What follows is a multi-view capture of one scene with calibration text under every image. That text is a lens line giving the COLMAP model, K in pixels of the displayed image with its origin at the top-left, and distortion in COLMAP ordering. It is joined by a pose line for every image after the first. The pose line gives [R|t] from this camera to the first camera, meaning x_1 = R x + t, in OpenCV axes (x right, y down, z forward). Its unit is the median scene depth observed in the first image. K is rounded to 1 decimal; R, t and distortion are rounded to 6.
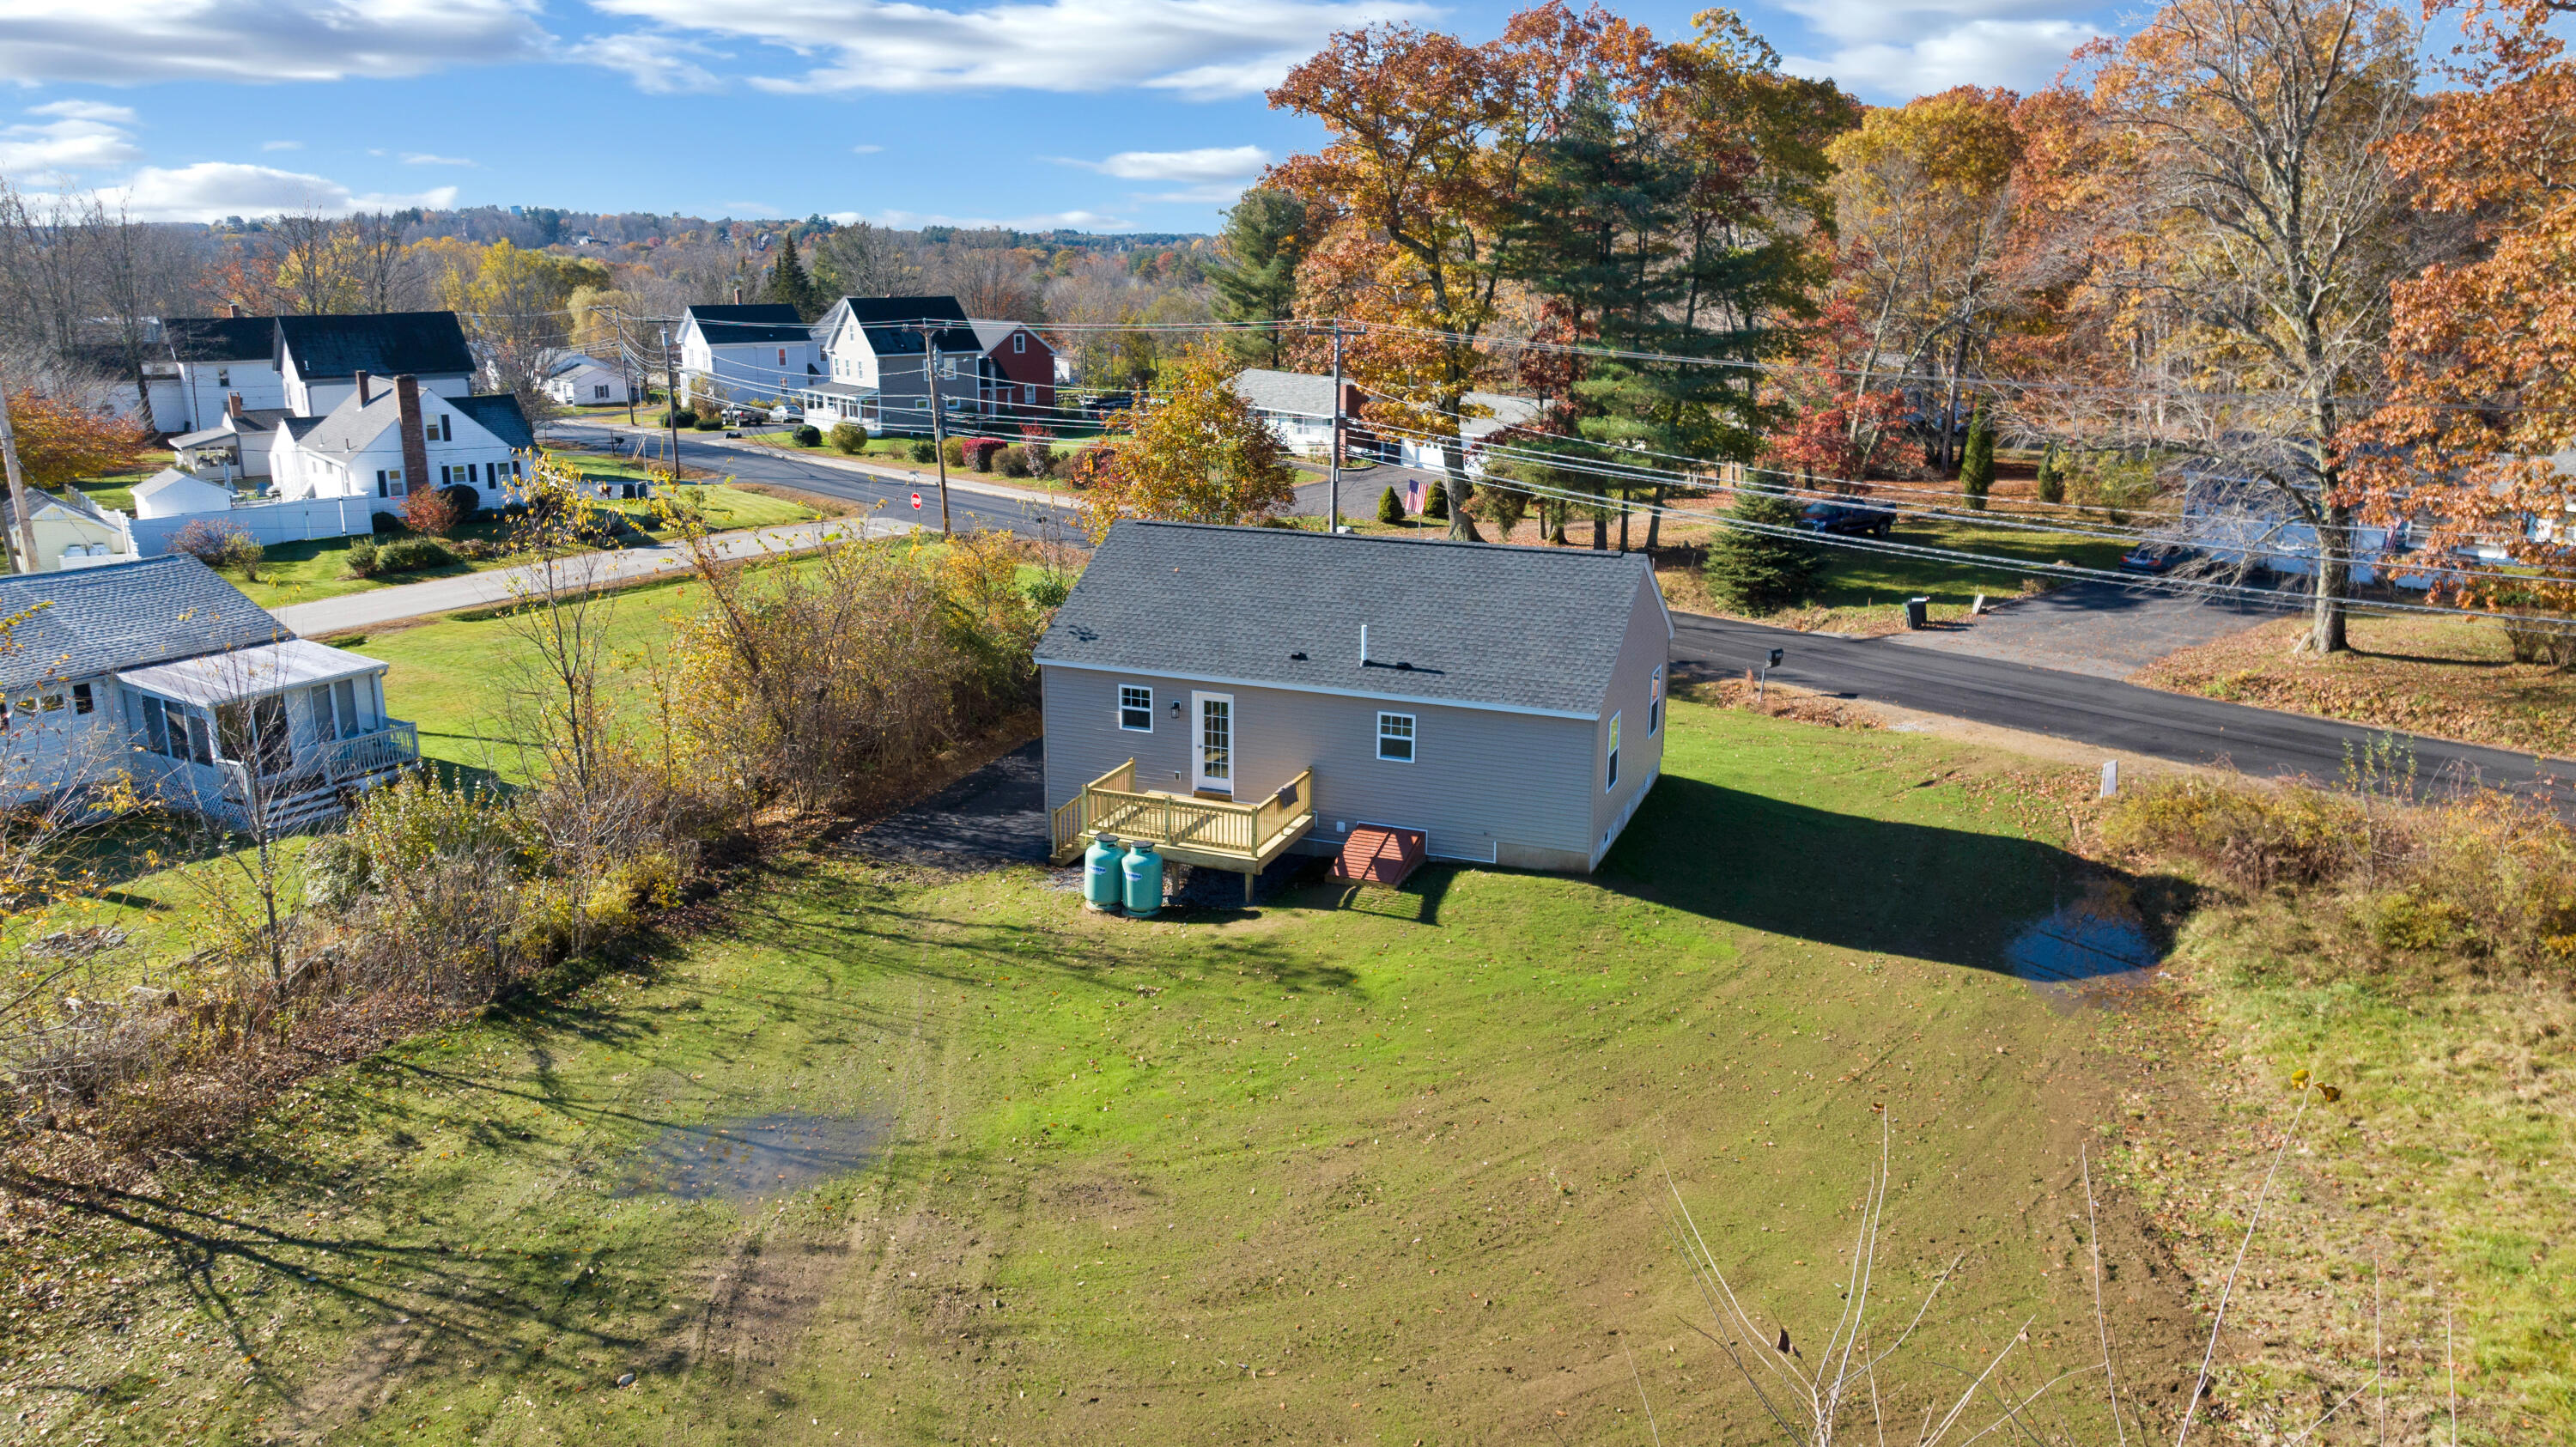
lens RADIAL K [[1814.5, 0, 1283.2], [0, 1814.5, 736.2], [0, 0, 1]] dist [-0.018339, 0.002766]
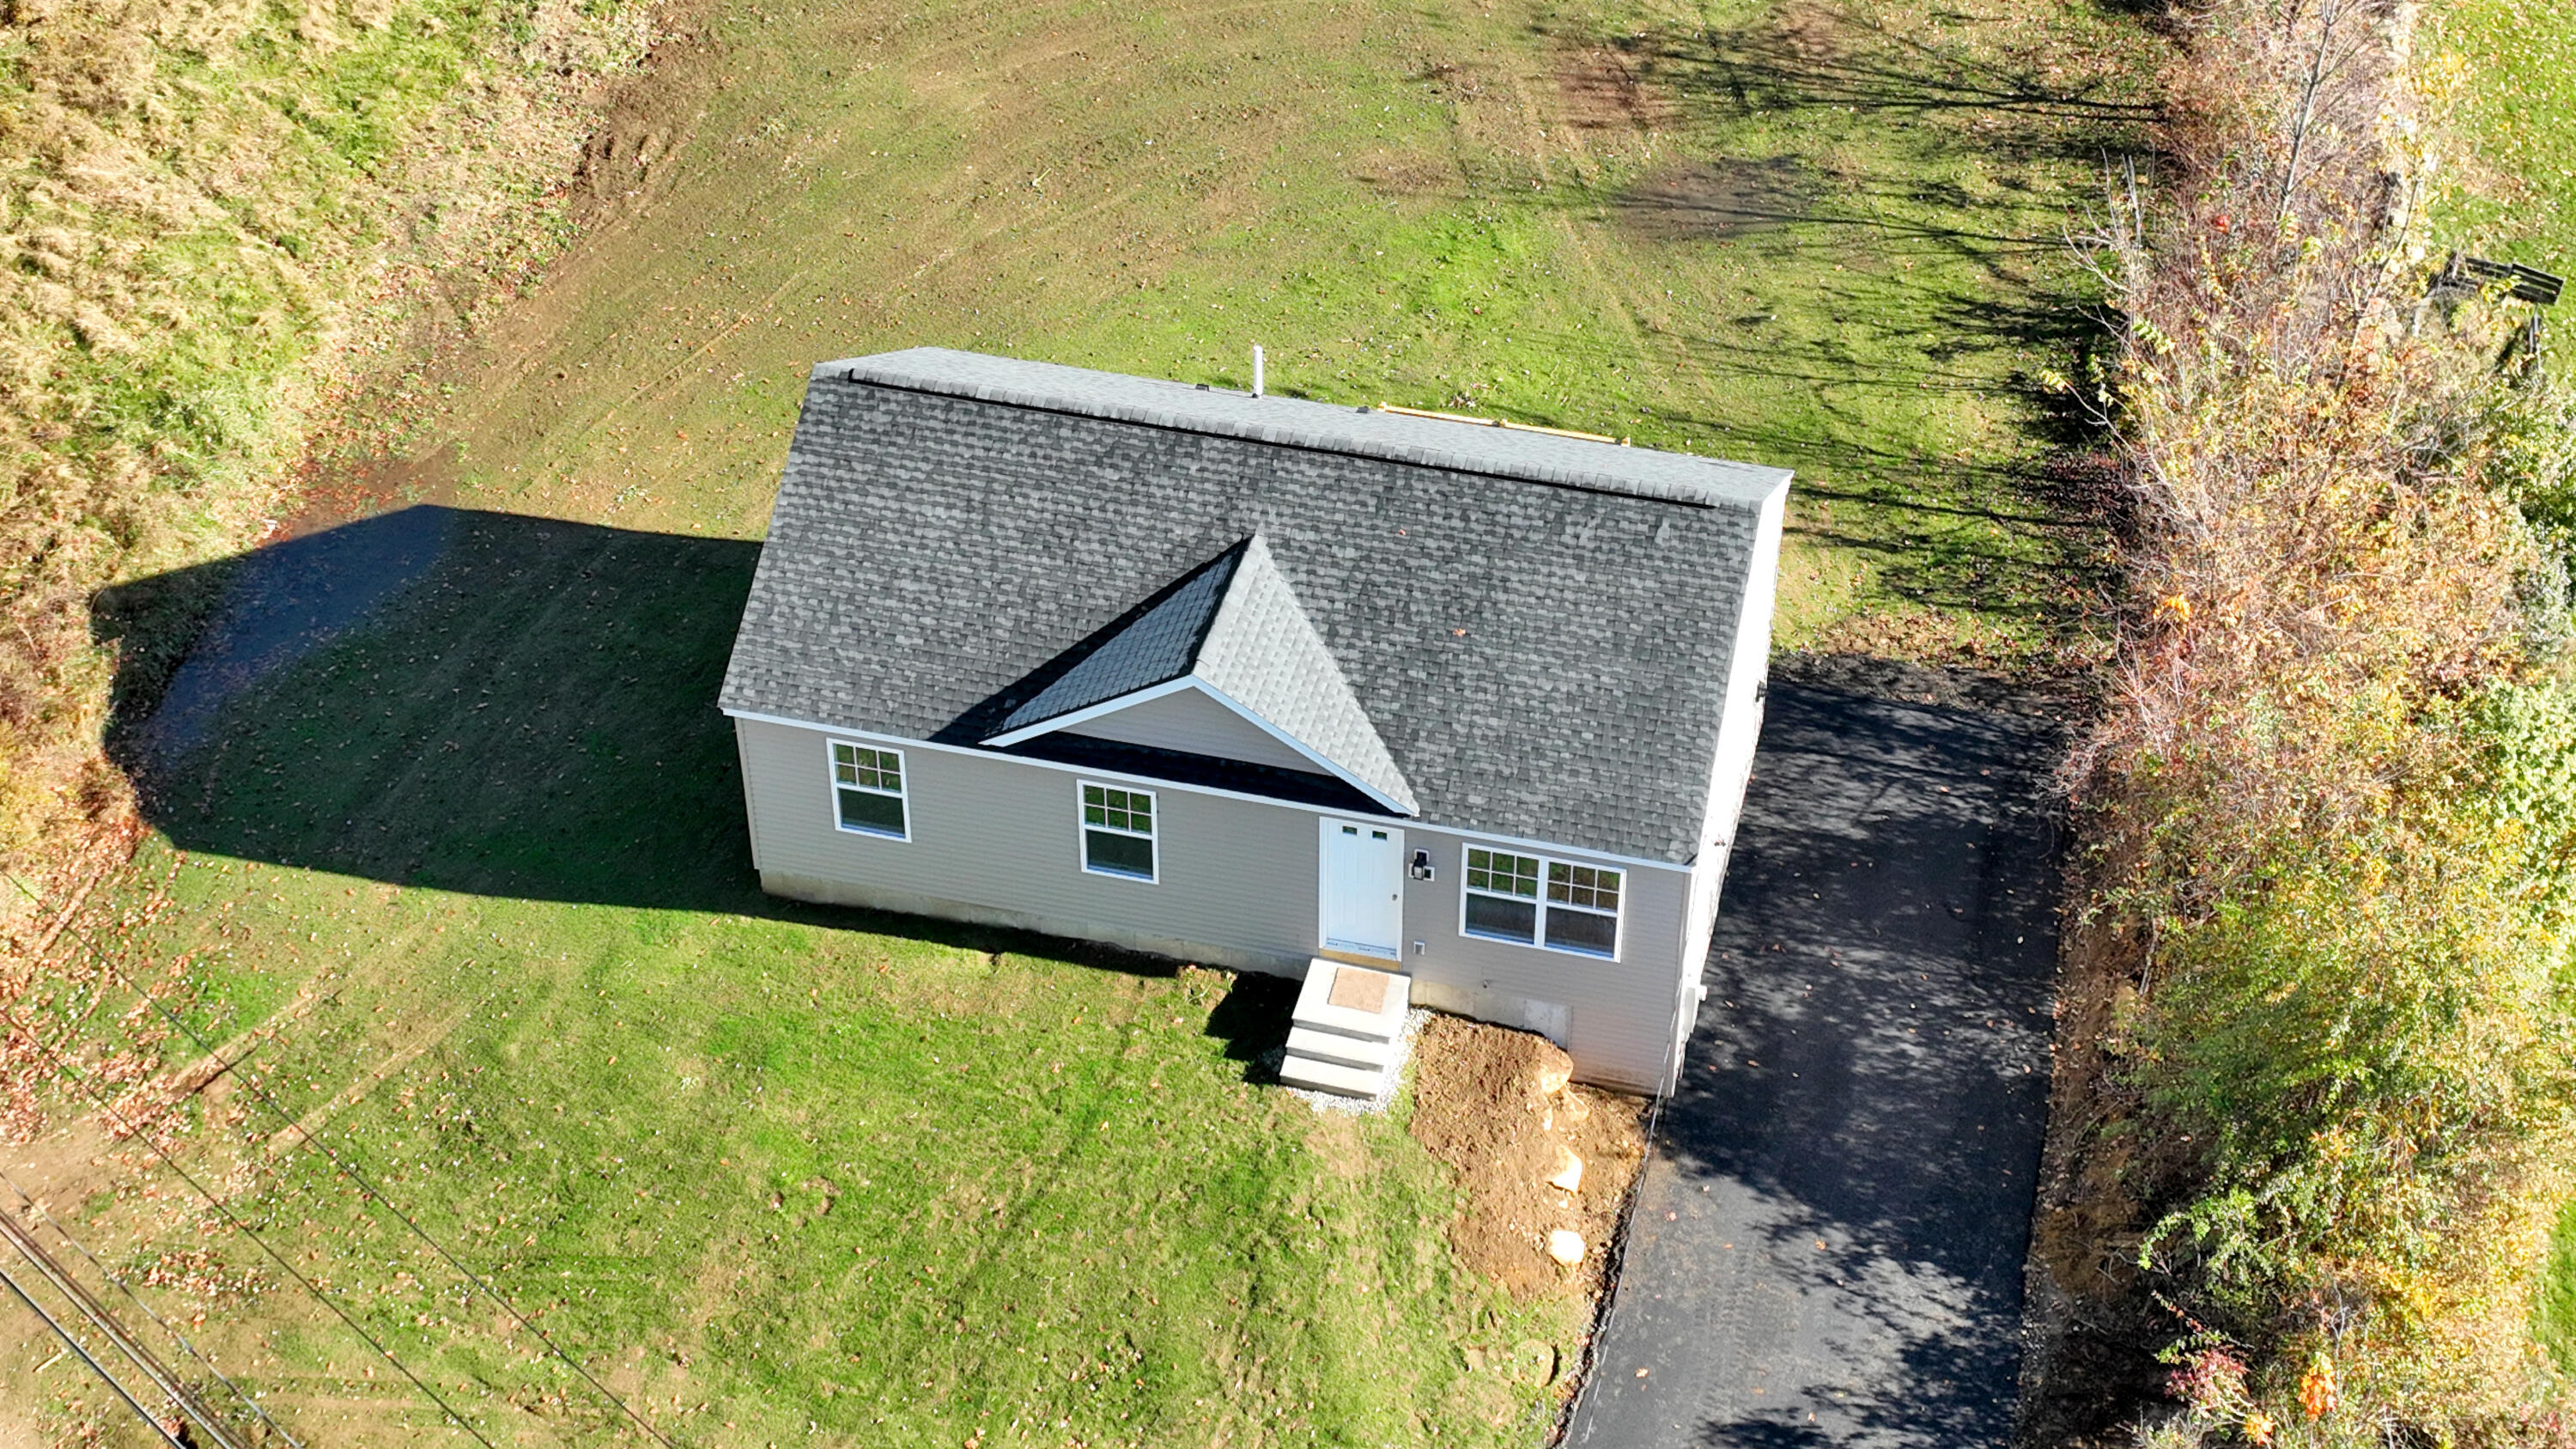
lens RADIAL K [[3626.5, 0, 1298.5], [0, 3626.5, 722.4], [0, 0, 1]] dist [0.003346, 0.019433]
pose [[-0.991205, 0.075507, -0.108684, 0.199851], [-0.045760, 0.575046, 0.816840, -1.153000], [0.124176, 0.814629, -0.566533, 1.998372]]
